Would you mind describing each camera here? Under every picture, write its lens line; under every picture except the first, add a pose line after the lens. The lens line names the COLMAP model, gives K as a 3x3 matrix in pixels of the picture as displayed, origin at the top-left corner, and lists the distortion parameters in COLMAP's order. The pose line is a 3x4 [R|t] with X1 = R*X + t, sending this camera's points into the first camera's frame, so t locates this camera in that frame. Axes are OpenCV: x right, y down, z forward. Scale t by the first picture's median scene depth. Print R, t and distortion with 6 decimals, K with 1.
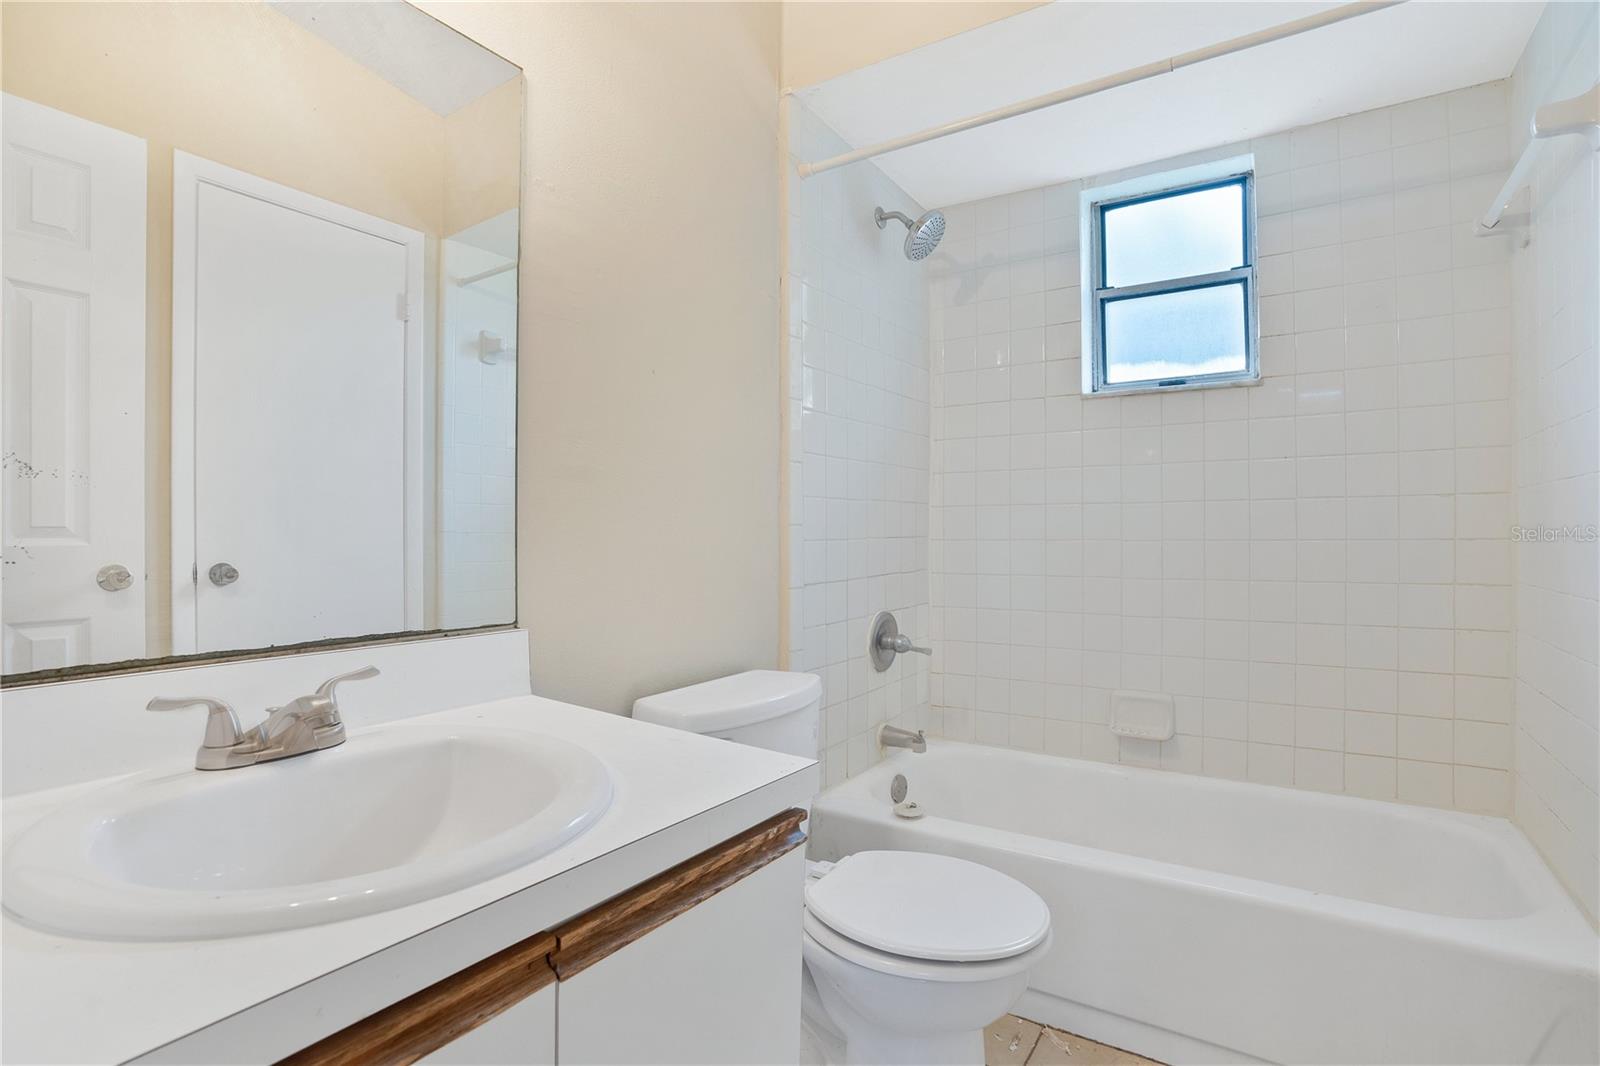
lens RADIAL K [[747.1, 0, 806.9], [0, 747.1, 534.6], [0, 0, 1]] dist [-0.070485, 0.018607]
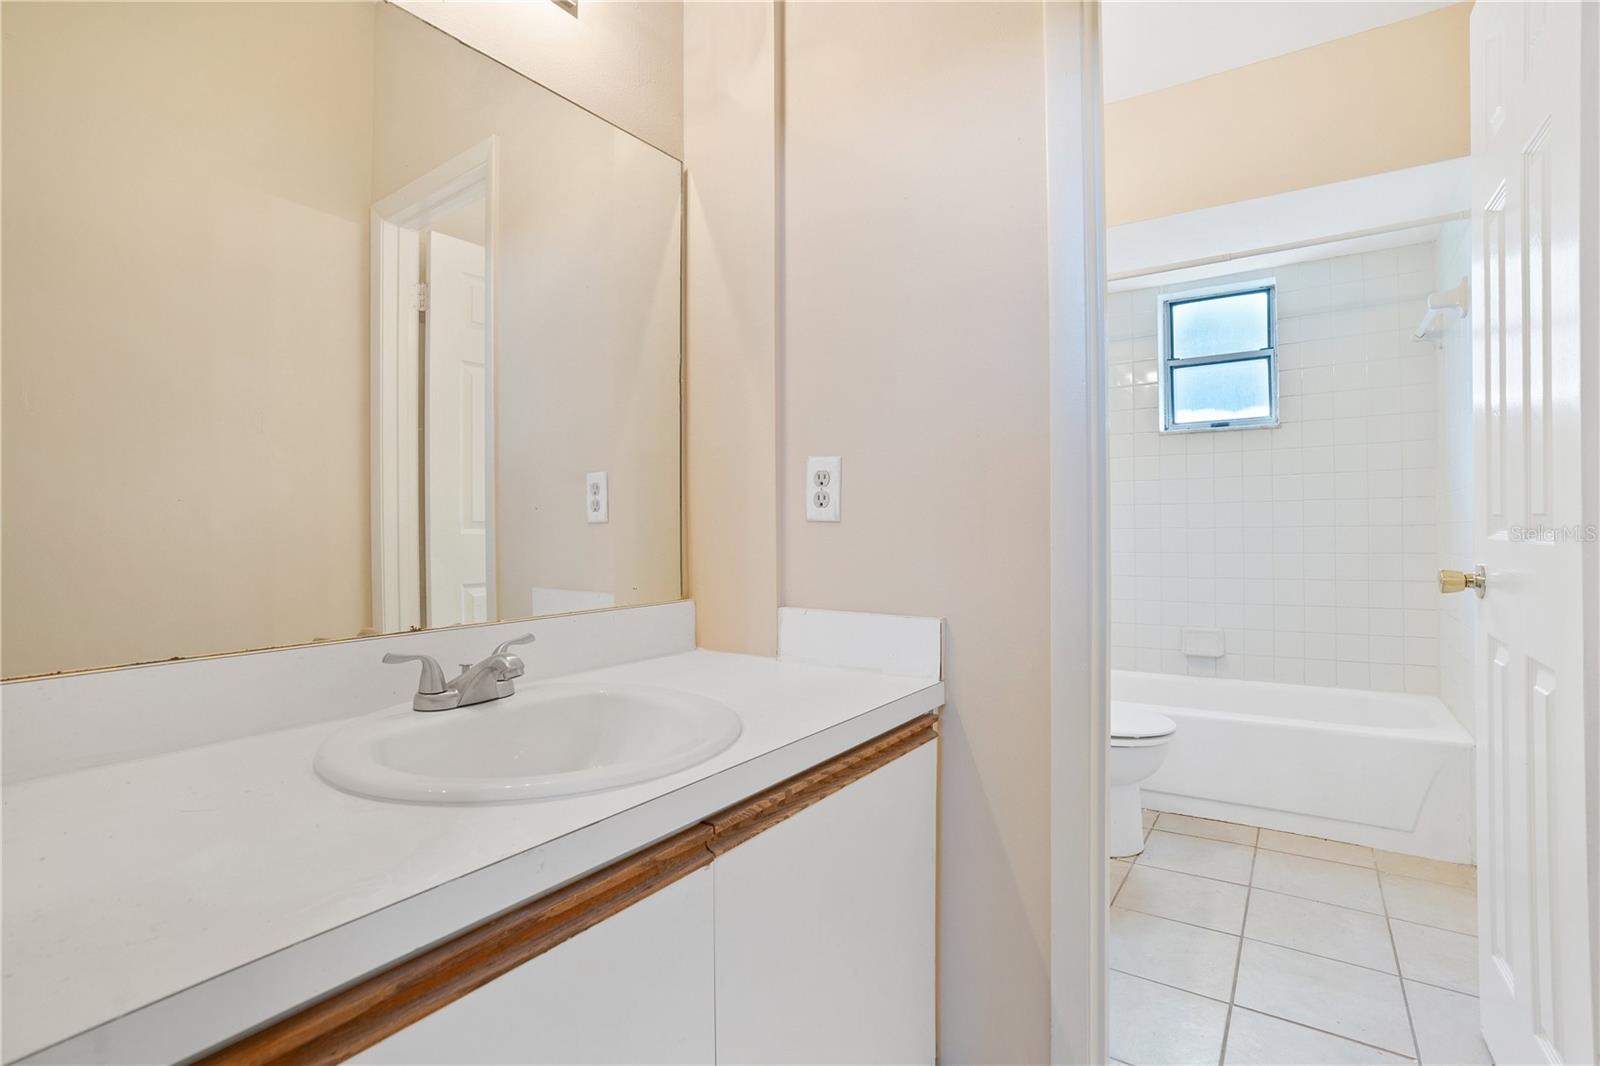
lens RADIAL K [[742.3, 0, 767.0], [0, 742.3, 525.1], [0, 0, 1]] dist [-0.068426, 0.000703]
pose [[0.998460, -0.002016, -0.055436, -0.347396], [0.002236, 0.999990, 0.003912, -0.007897], [0.055428, -0.004030, 0.998455, -0.529873]]
